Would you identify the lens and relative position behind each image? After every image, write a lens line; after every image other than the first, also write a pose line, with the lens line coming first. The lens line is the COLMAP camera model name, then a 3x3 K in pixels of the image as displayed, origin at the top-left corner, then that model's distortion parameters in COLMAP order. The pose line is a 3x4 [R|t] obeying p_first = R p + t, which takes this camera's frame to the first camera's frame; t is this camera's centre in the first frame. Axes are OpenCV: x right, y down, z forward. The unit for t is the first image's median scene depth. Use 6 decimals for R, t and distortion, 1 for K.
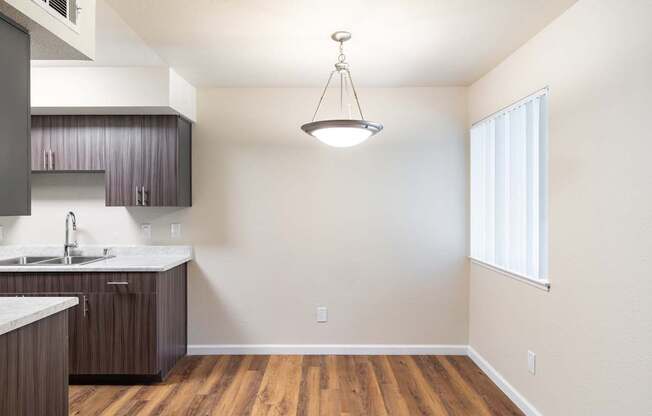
lens RADIAL K [[396.5, 0, 323.2], [0, 396.5, 208.3], [0, 0, 1]] dist [-0.004871, -0.001085]
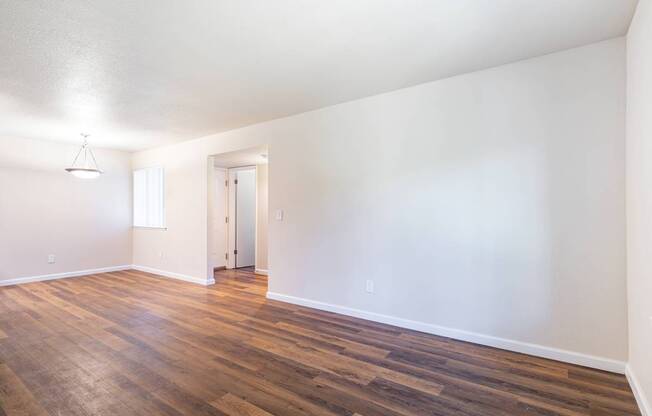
lens RADIAL K [[305.8, 0, 319.7], [0, 305.8, 207.8], [0, 0, 1]] dist [-0.009111, 0.002401]
pose [[0.556798, 0.005371, 0.830631, -0.588822], [0.013004, 0.999800, -0.015182, 0.065795], [-0.830546, 0.019255, 0.556617, -1.057929]]
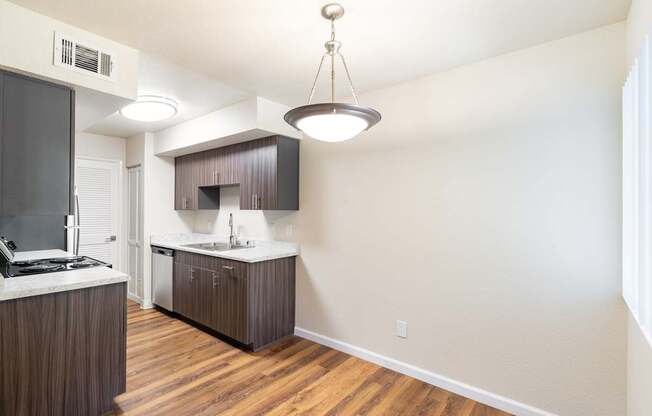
lens RADIAL K [[305.8, 0, 324.0], [0, 305.8, 207.8], [0, 0, 1]] dist [-0.009111, 0.002401]
pose [[0.769149, 0.002336, -0.639065, 0.365198], [-0.011645, 0.999879, -0.010361, -0.004495], [0.638963, 0.015410, 0.769083, 0.394488]]
